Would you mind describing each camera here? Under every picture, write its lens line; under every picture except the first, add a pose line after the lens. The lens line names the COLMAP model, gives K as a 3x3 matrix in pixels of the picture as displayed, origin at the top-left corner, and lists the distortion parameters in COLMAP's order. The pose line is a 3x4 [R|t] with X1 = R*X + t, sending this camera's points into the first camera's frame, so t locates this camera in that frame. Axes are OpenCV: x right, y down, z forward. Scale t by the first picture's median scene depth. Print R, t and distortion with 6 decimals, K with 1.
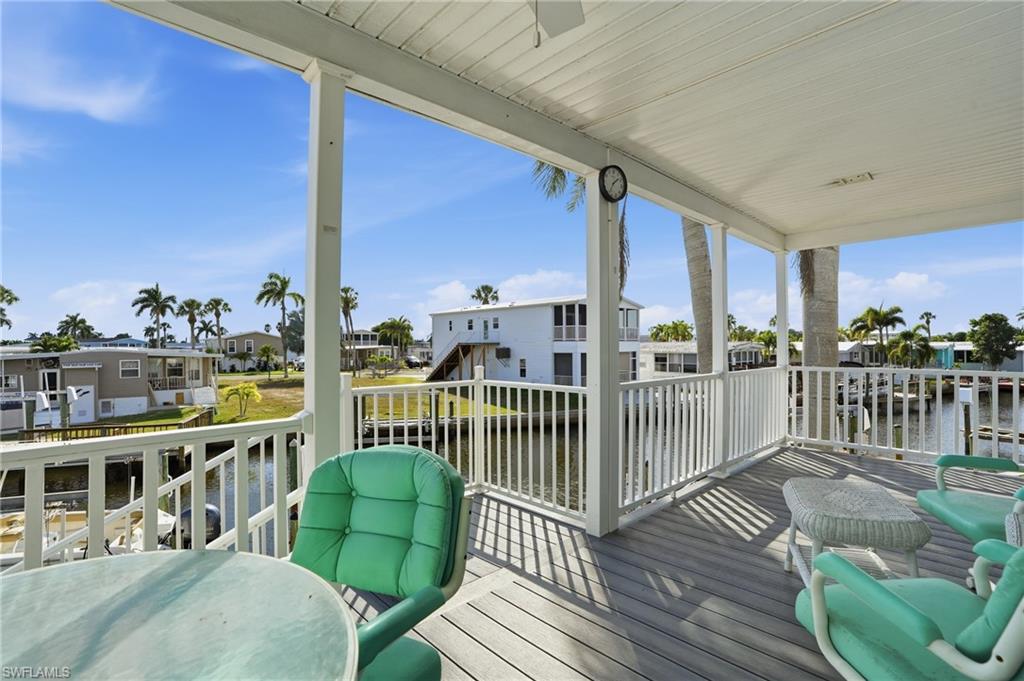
lens RADIAL K [[488.5, 0, 512.0], [0, 488.5, 340.5], [0, 0, 1]] dist [-0.041777, 0.000038]
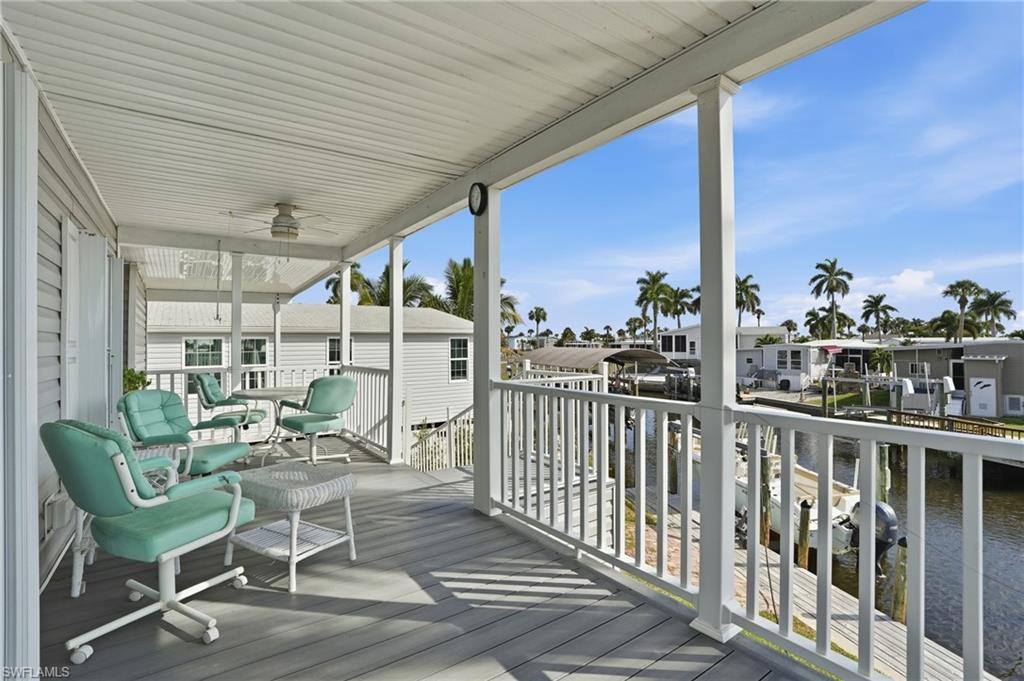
lens RADIAL K [[480.3, 0, 512.0], [0, 480.3, 340.5], [0, 0, 1]] dist [0.000131, 0.000042]
pose [[-0.149405, 0.005546, -0.988761, 0.233522], [0.017198, 0.999848, 0.003009, -0.000414], [0.988627, -0.016555, -0.149478, 0.225014]]
